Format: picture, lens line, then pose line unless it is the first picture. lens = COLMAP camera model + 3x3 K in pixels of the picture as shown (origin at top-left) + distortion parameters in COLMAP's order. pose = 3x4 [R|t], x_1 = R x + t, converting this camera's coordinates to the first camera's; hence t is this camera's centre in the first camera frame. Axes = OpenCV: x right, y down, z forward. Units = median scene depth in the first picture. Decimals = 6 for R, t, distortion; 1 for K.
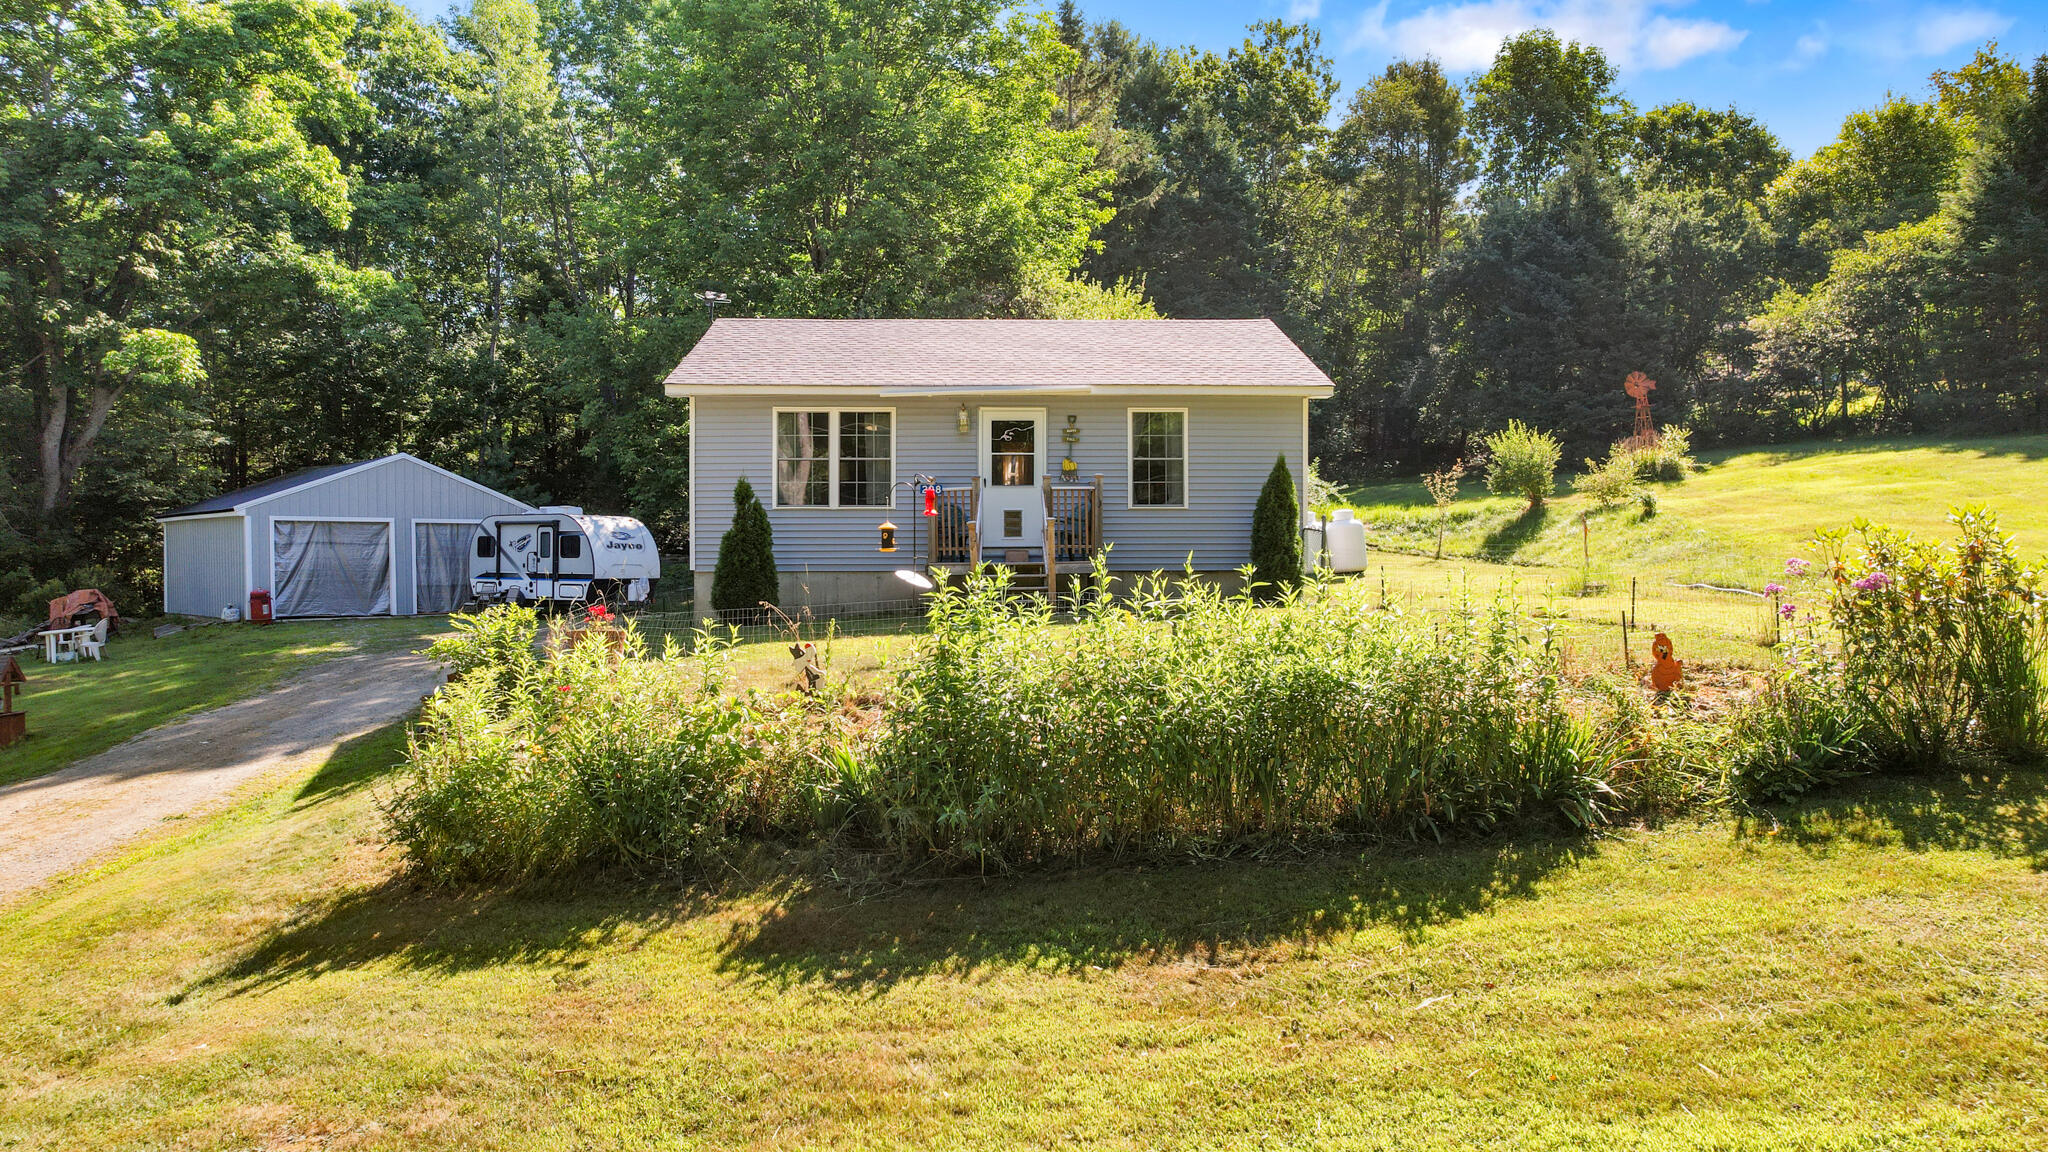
lens RADIAL K [[1317.9, 0, 993.5], [0, 1317.9, 554.0], [0, 0, 1]] dist [-0.092904, 0.074250]
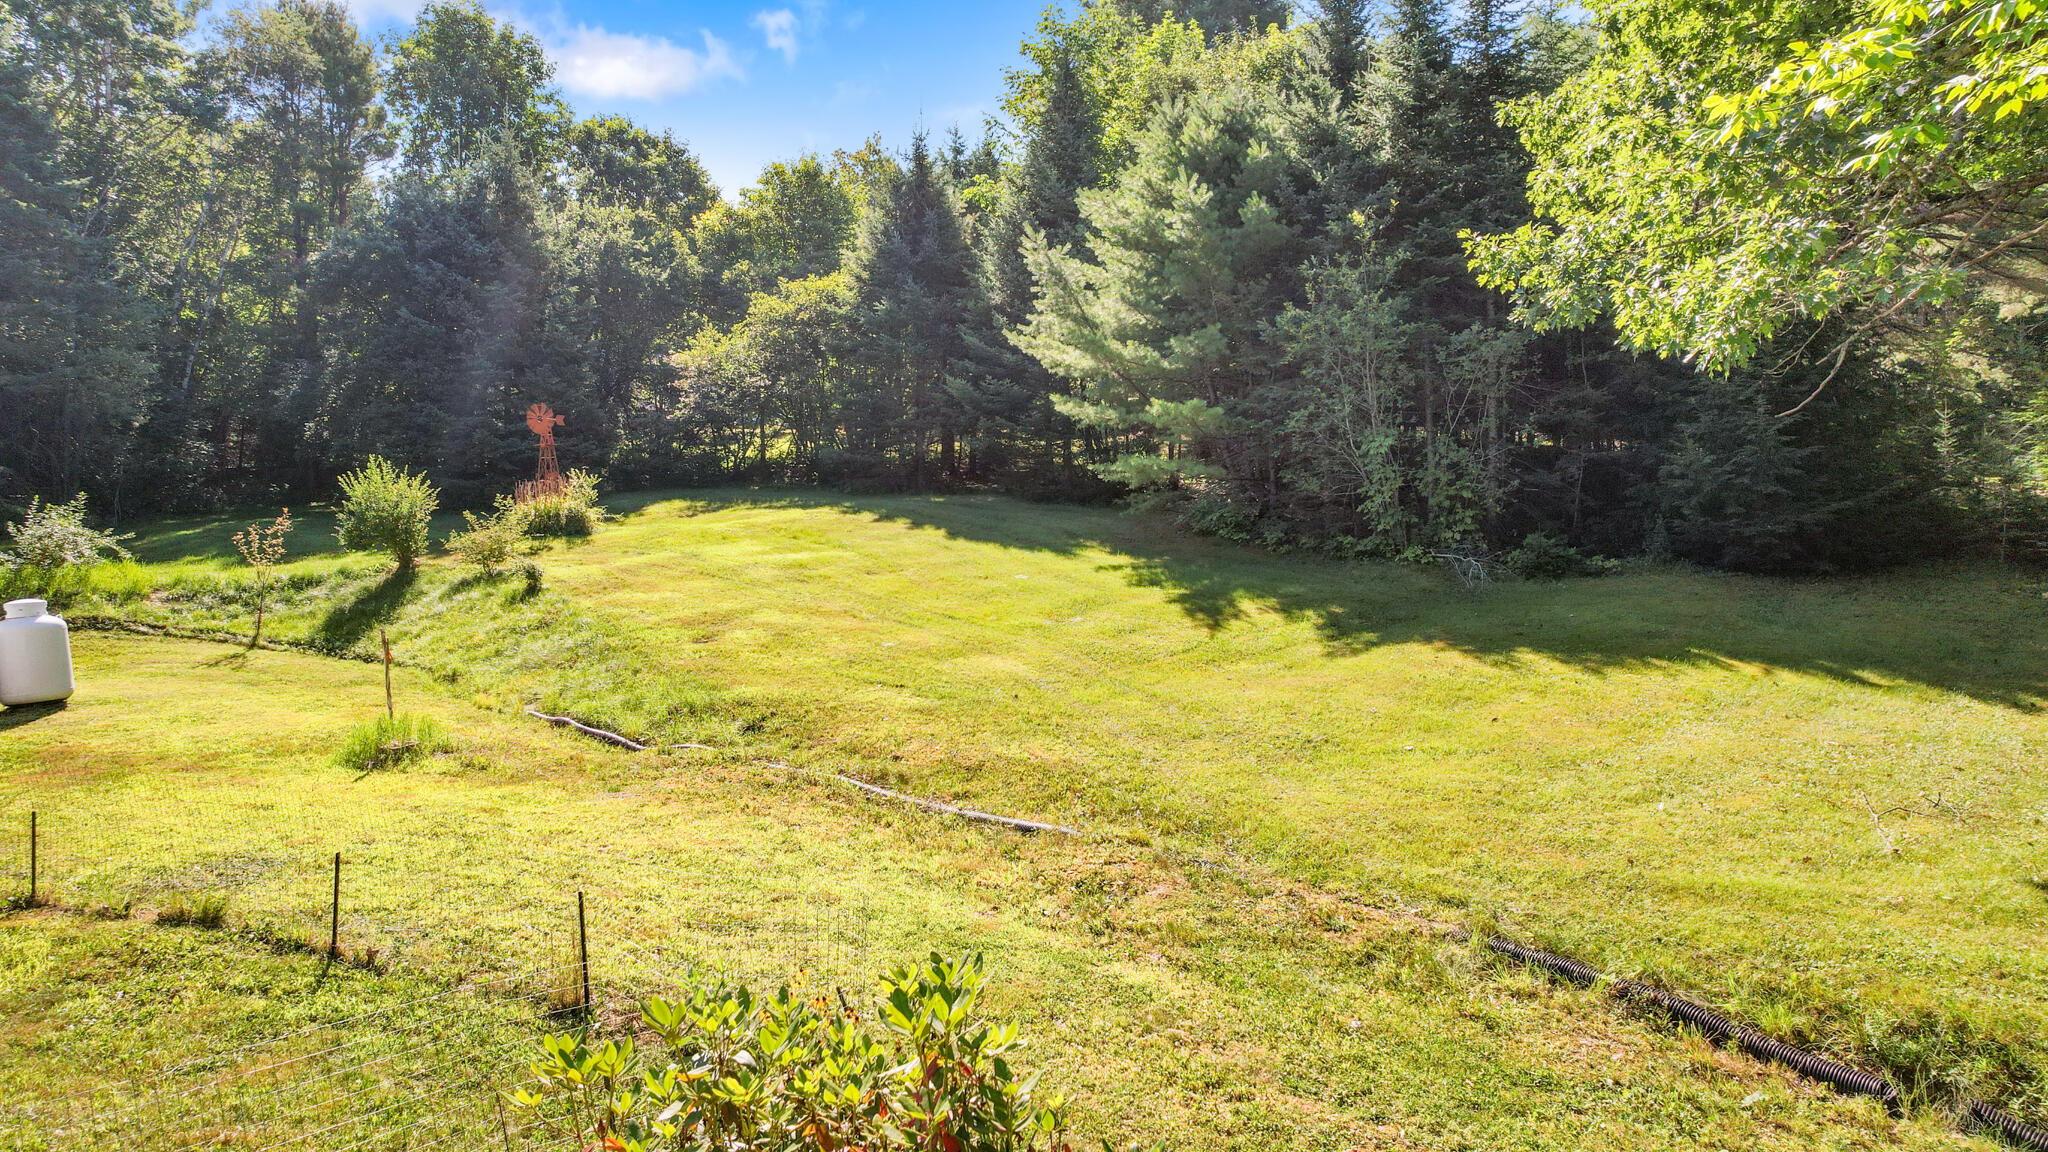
lens RADIAL K [[1321.5, 0, 1024.0], [0, 1321.5, 576.0], [0, 0, 1]] dist [-0.045395, 0.001045]
pose [[0.714891, -0.005661, 0.699213, 0.131738], [0.000172, 0.999969, 0.007920, -0.037303], [-0.699236, -0.005542, 0.714870, 0.178068]]
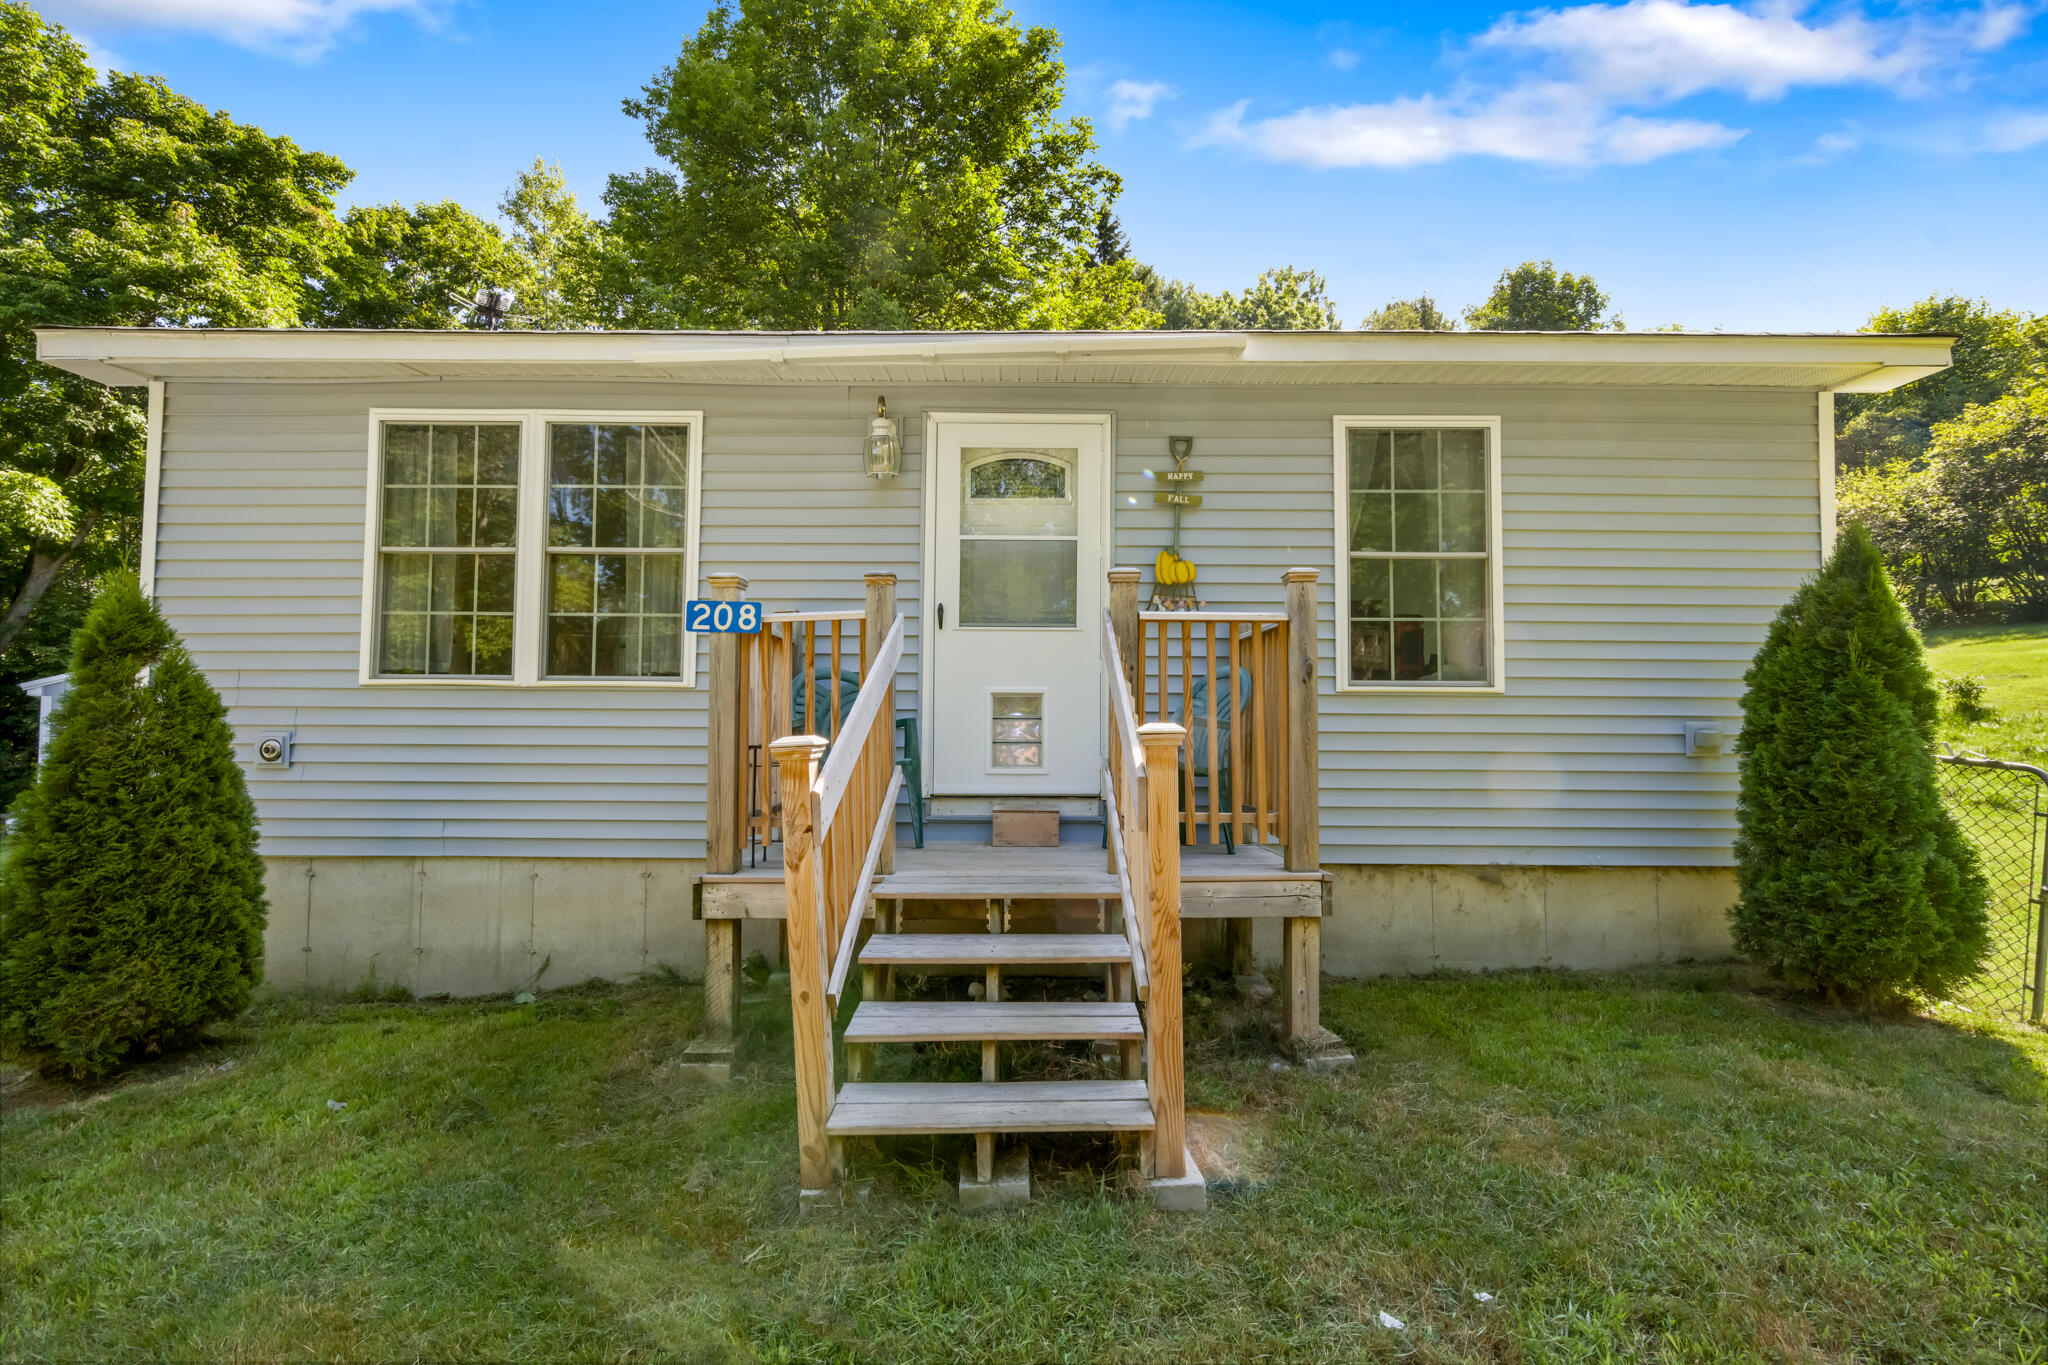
lens RADIAL K [[906.2, 0, 1011.8], [0, 906.2, 717.7], [0, 0, 1]] dist [-0.002283, -0.000620]
pose [[0.999555, 0.008823, -0.028489, 0.011288], [-0.009204, 0.999870, -0.013269, -0.012892], [0.028368, 0.013526, 0.999506, 0.417104]]
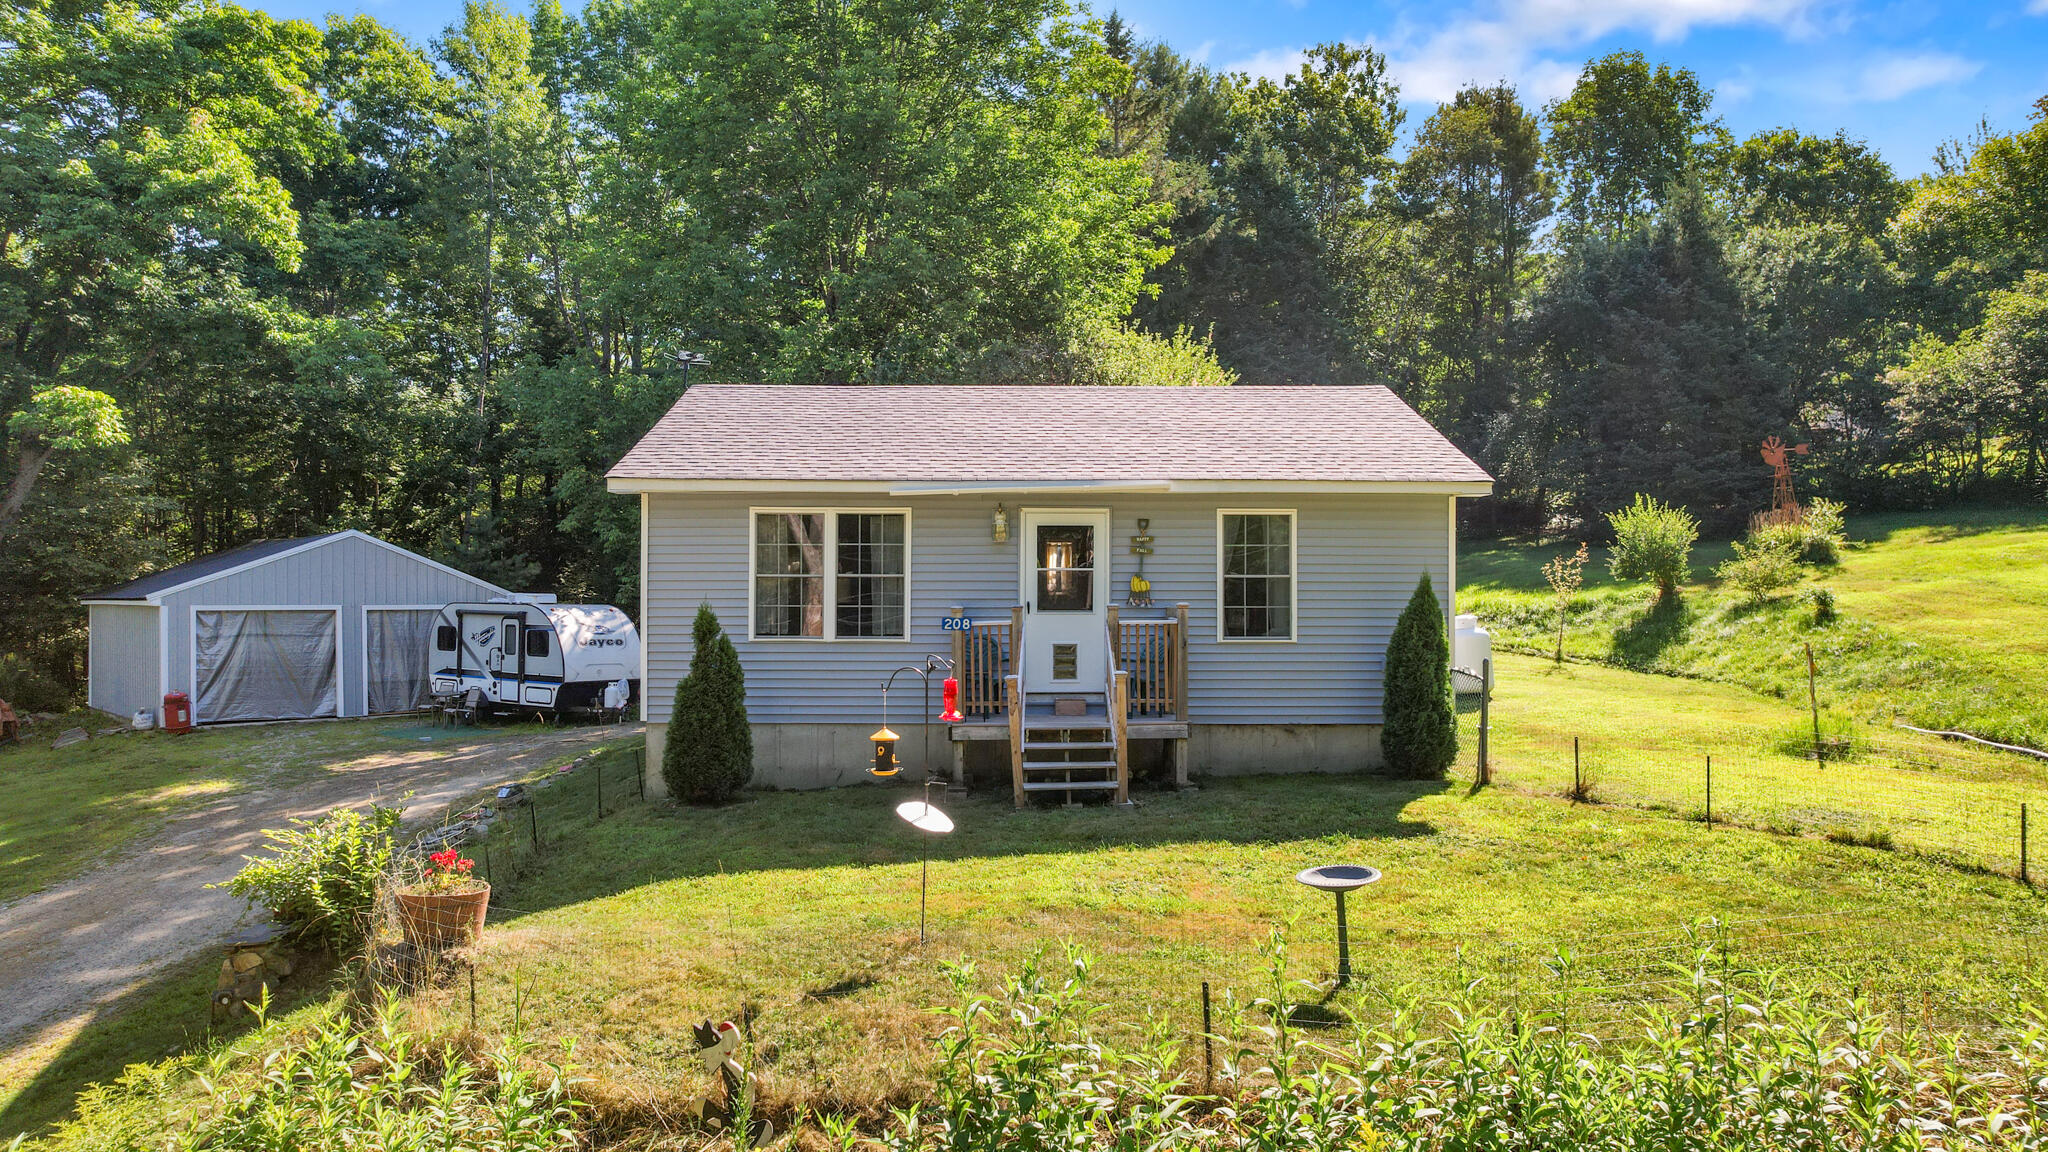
lens RADIAL K [[1327.4, 0, 996.8], [0, 1327.4, 583.0], [0, 0, 1]] dist [-0.095301, 0.080557]
pose [[0.999745, 0.003554, -0.022313, -0.004262], [-0.003773, 0.999945, -0.009789, -0.033730], [0.022277, 0.009870, 0.999703, 0.131255]]
